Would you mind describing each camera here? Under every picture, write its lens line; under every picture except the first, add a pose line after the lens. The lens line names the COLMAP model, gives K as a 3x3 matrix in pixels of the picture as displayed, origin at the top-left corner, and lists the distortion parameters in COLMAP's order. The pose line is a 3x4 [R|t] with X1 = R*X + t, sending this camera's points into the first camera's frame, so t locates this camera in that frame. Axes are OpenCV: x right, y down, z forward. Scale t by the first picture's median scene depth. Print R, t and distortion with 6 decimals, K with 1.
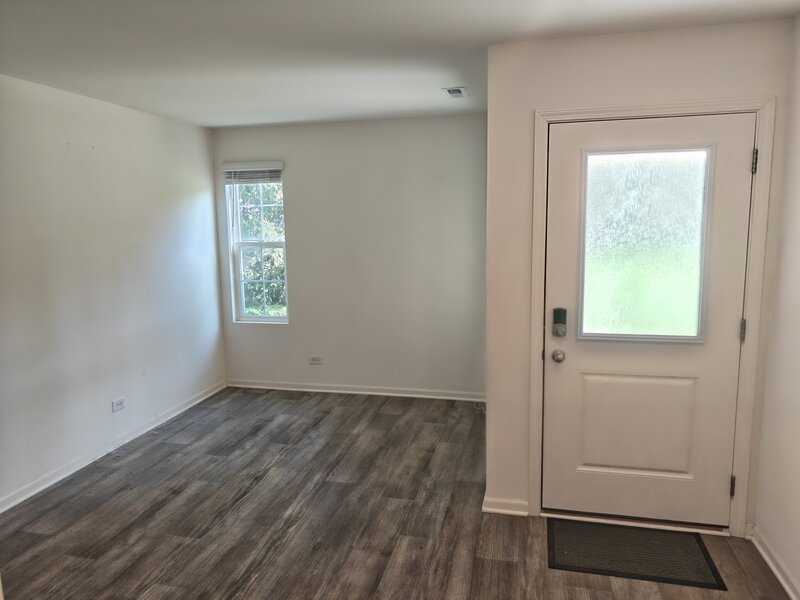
lens RADIAL K [[552.0, 0, 395.0], [0, 552.0, 288.0], [0, 0, 1]] dist [0.001531, 0.001726]
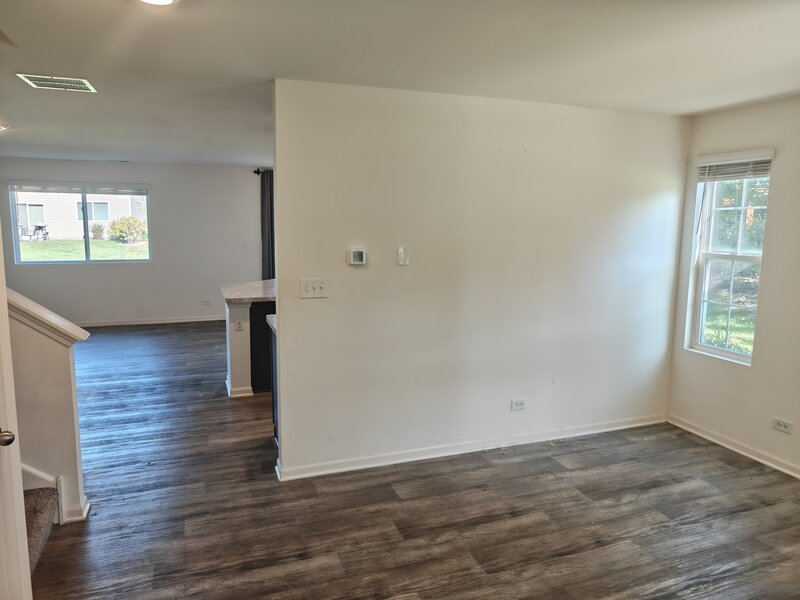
lens RADIAL K [[552.0, 0, 395.4], [0, 552.0, 288.7], [0, 0, 1]] dist [0.001531, 0.001726]
pose [[0.570929, 0.123197, -0.811703, 0.166709], [-0.124285, 0.990252, 0.062877, -0.034686], [0.811537, 0.064984, 0.580675, 0.220841]]
